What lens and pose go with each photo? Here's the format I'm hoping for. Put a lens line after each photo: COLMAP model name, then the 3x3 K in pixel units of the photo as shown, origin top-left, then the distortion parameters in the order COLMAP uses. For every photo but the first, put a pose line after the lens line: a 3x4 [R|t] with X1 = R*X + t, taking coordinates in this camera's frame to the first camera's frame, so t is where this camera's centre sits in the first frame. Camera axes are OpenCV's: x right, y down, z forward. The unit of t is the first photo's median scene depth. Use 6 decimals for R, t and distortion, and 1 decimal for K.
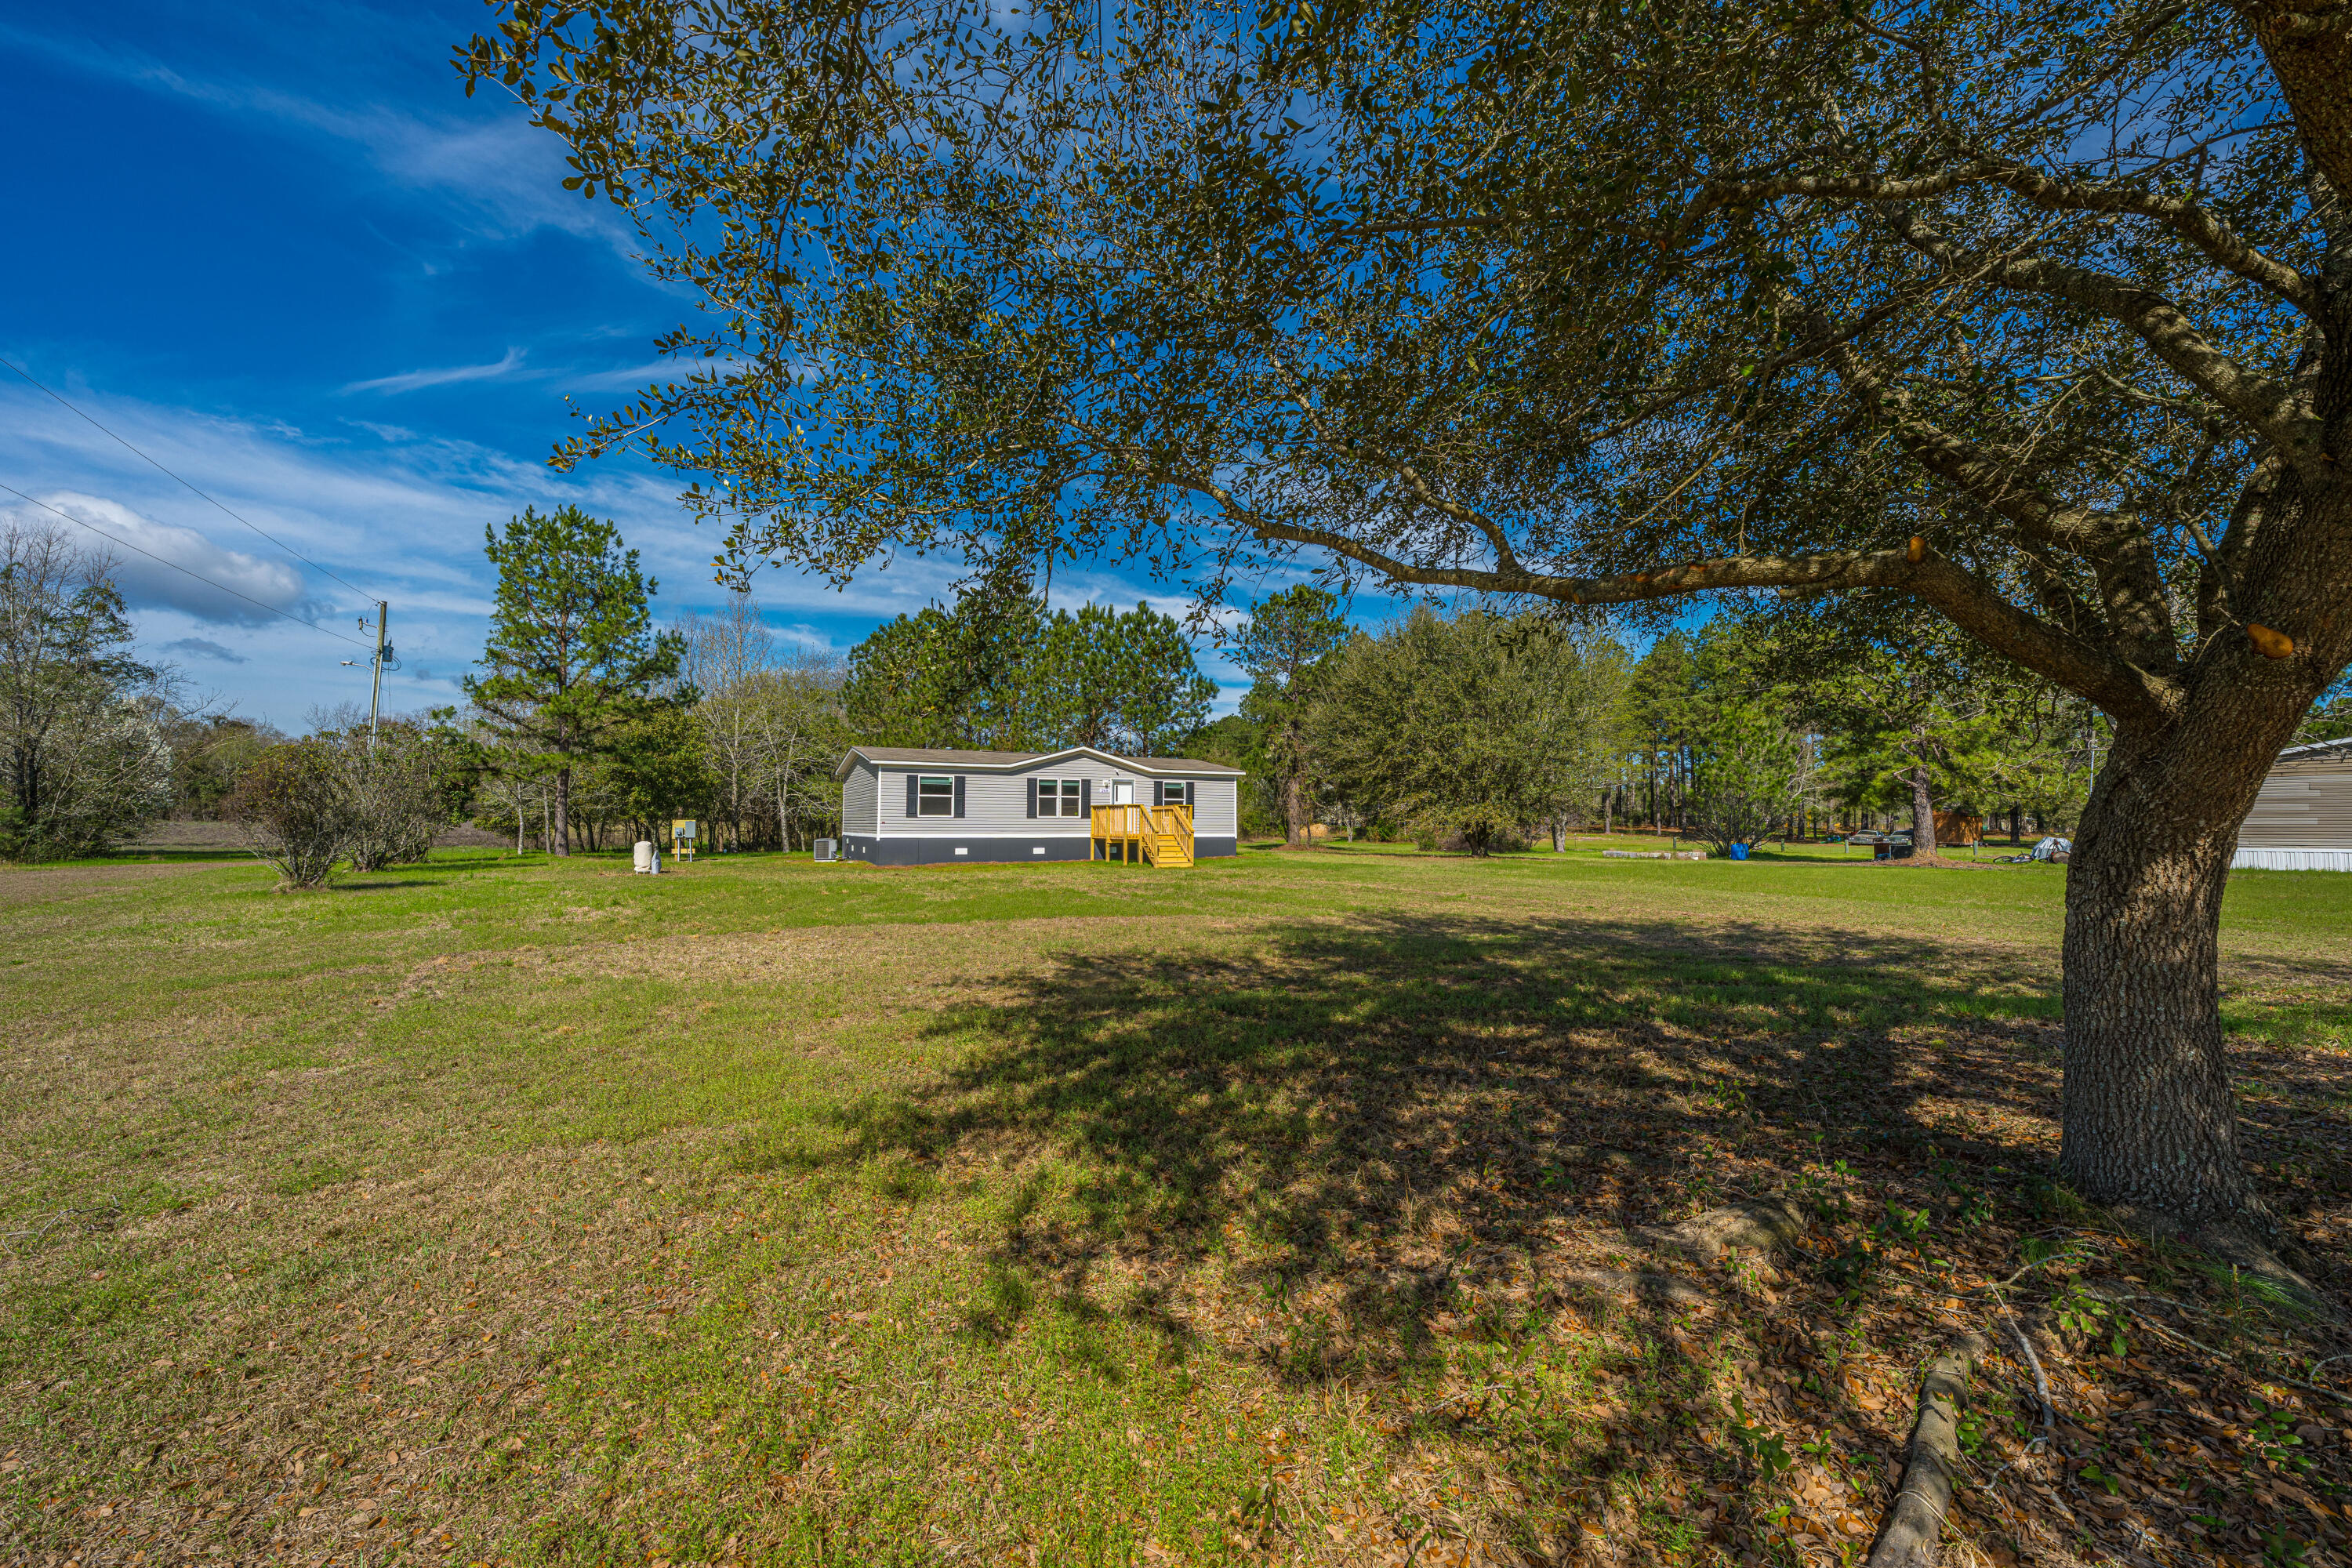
lens RADIAL K [[933.6, 0, 1180.6], [0, 933.6, 763.9], [0, 0, 1]] dist [-0.001898, 0.002092]
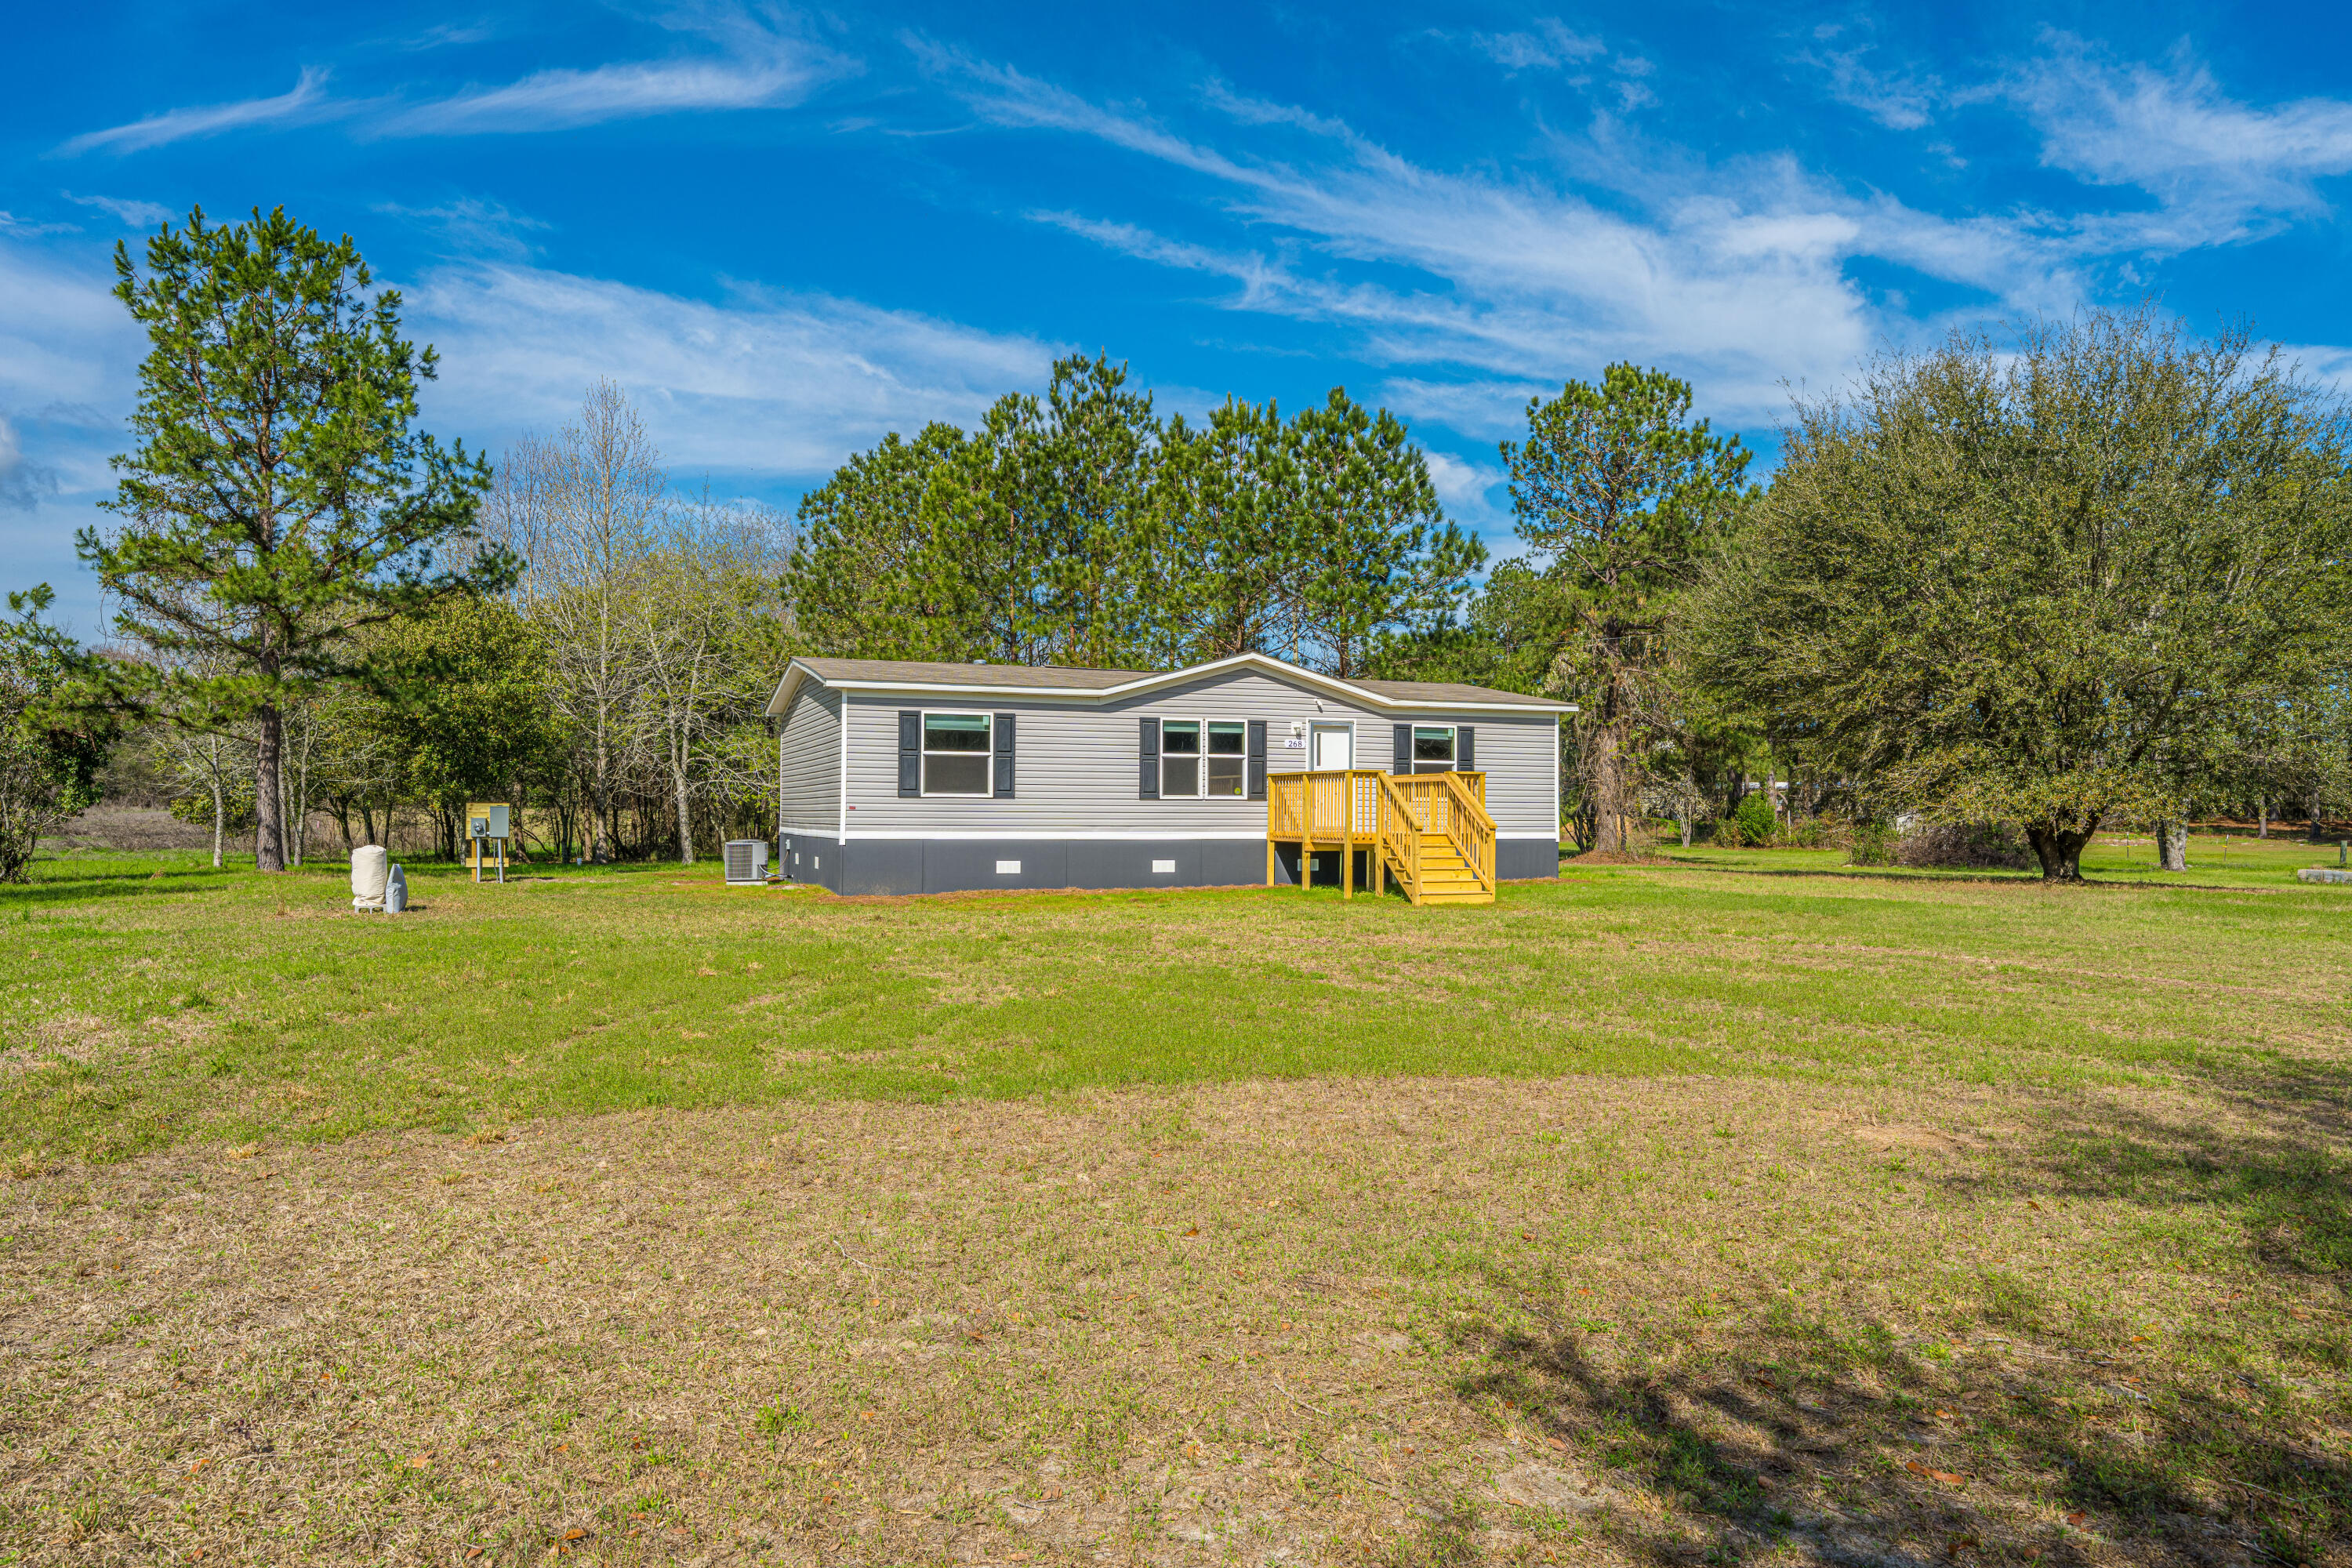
lens RADIAL K [[1529.9, 0, 1199.6], [0, 1529.9, 735.2], [0, 0, 1]] dist [0.007721, -0.005549]
pose [[0.994729, -0.004941, -0.102425, -0.047487], [0.006306, 0.999895, 0.013016, 0.013276], [0.102350, -0.013594, 0.994656, 0.192203]]
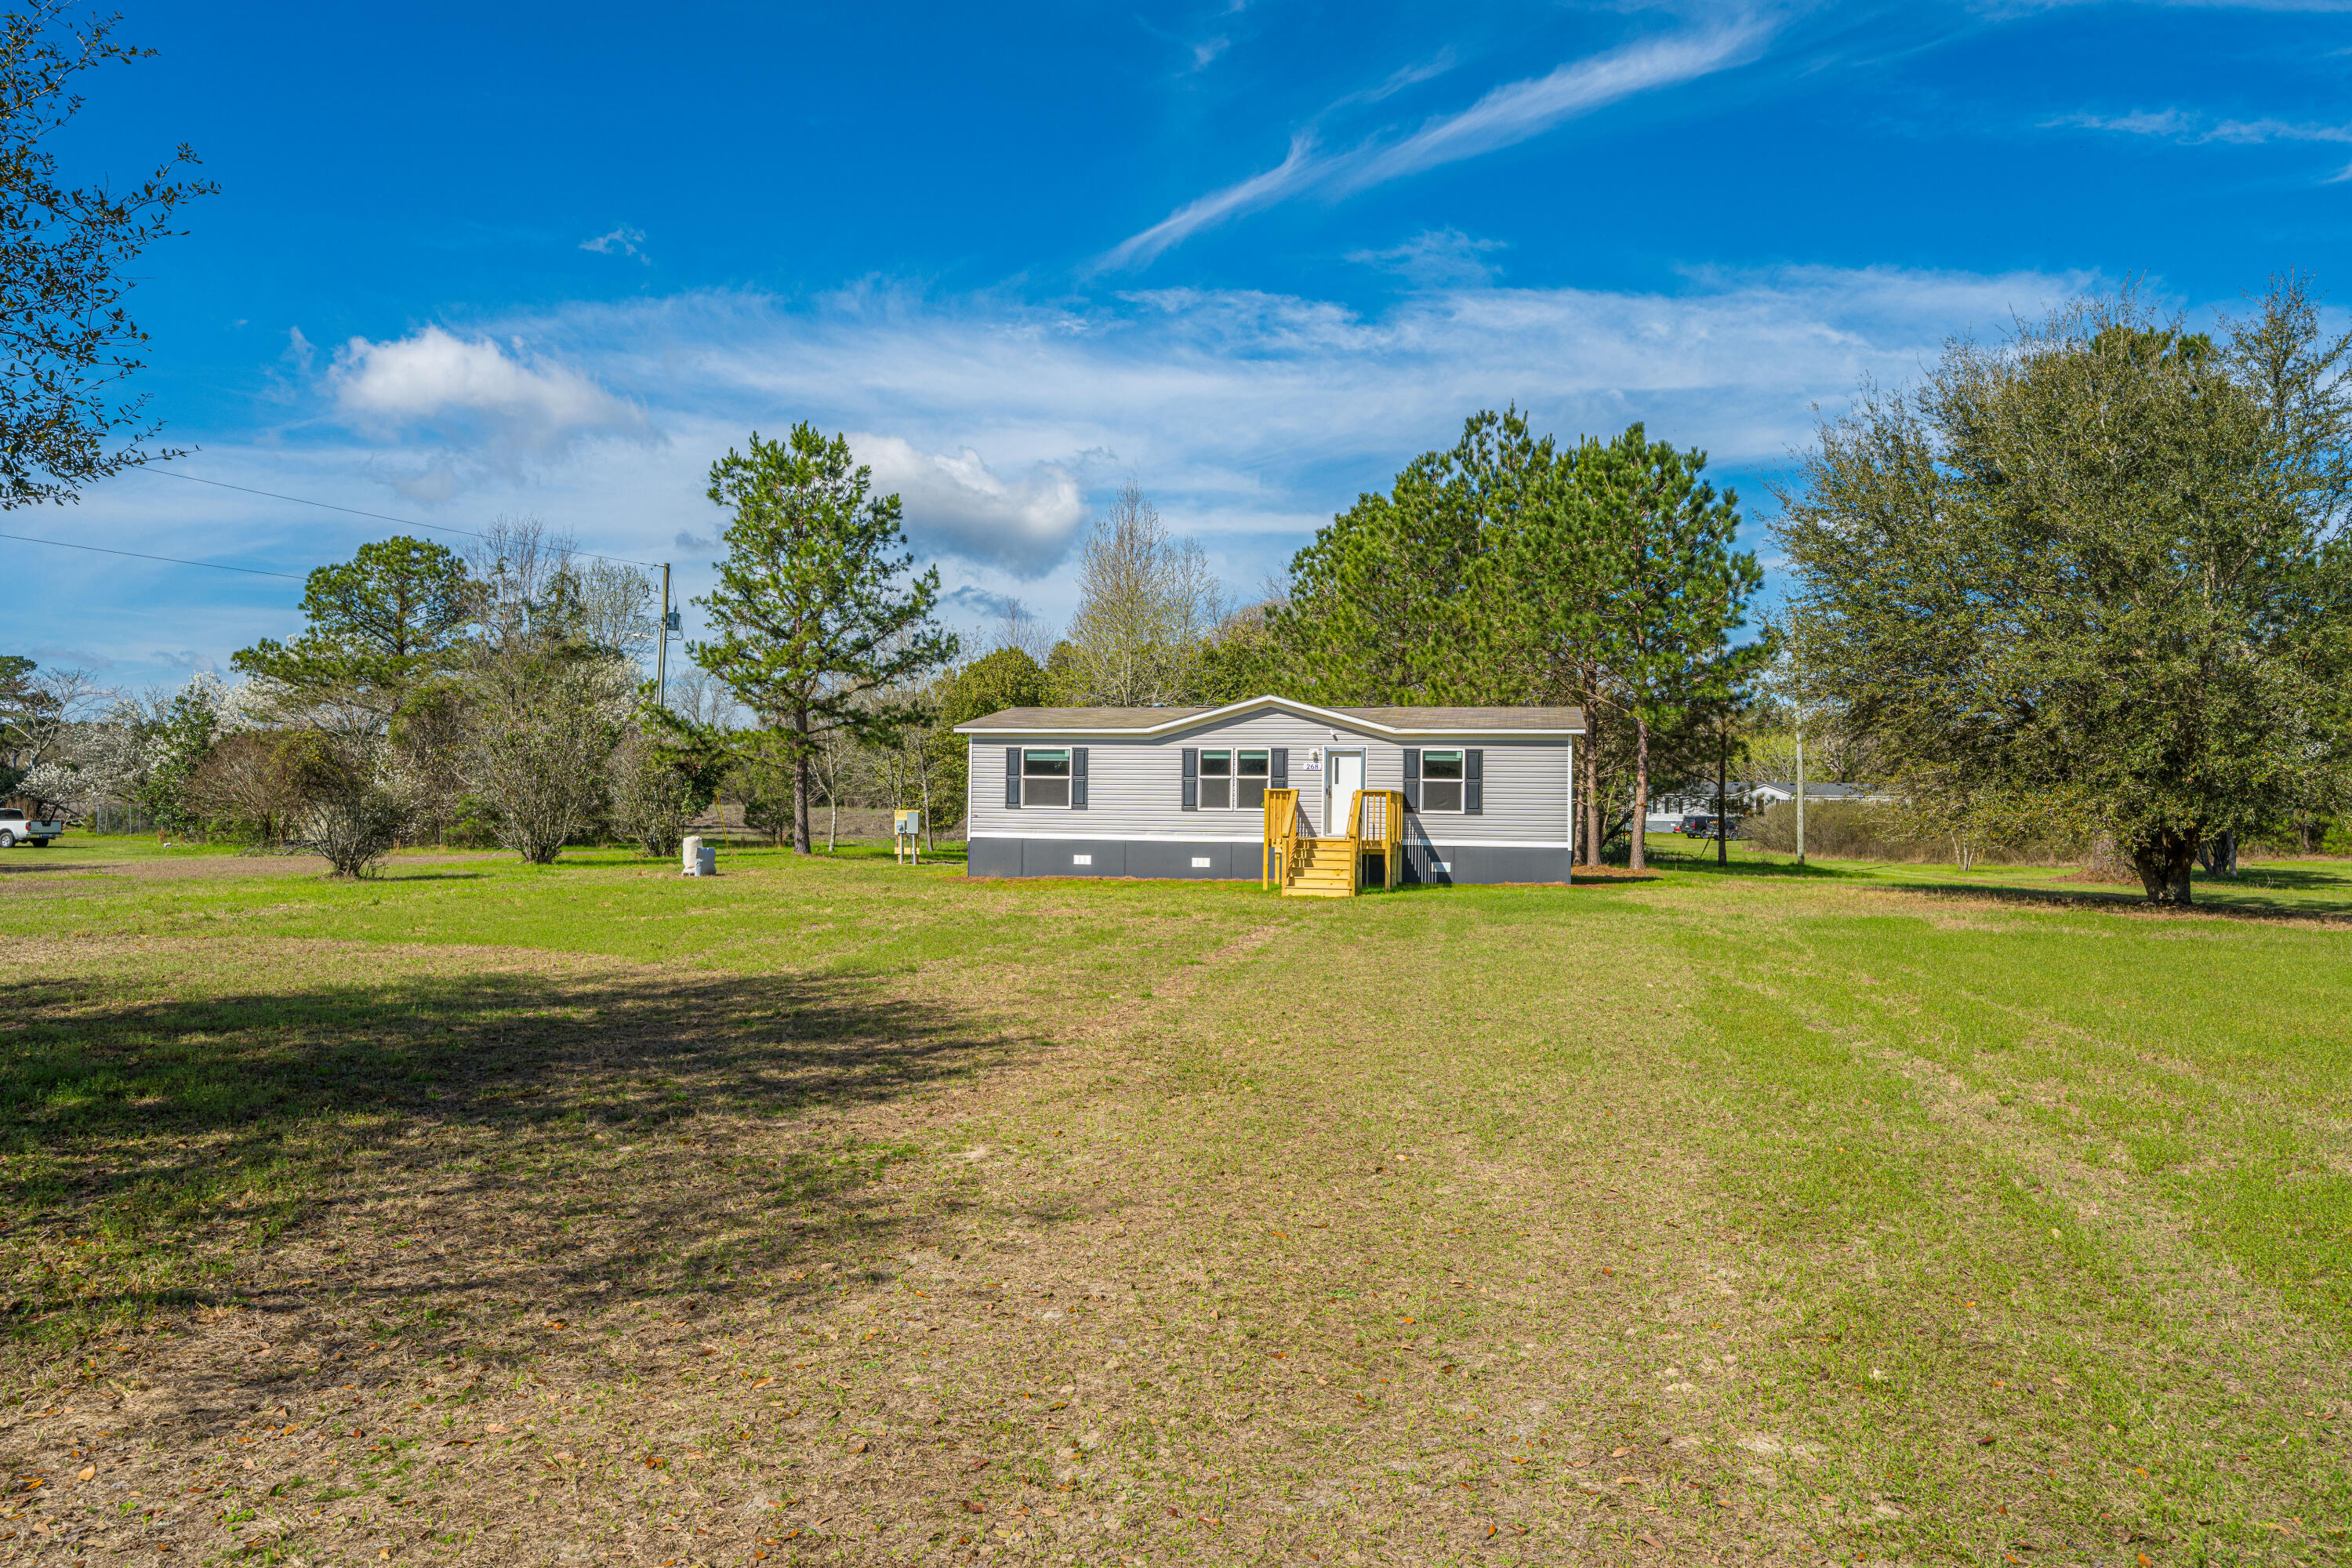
lens RADIAL K [[1657.9, 0, 1228.7], [0, 1657.9, 805.8], [0, 0, 1]] dist [0.000847, -0.005543]
pose [[0.768683, 0.000090, -0.639630, 0.550011], [0.028390, 0.999010, 0.034258, 0.015431], [0.638999, -0.044493, 0.767919, 0.137258]]
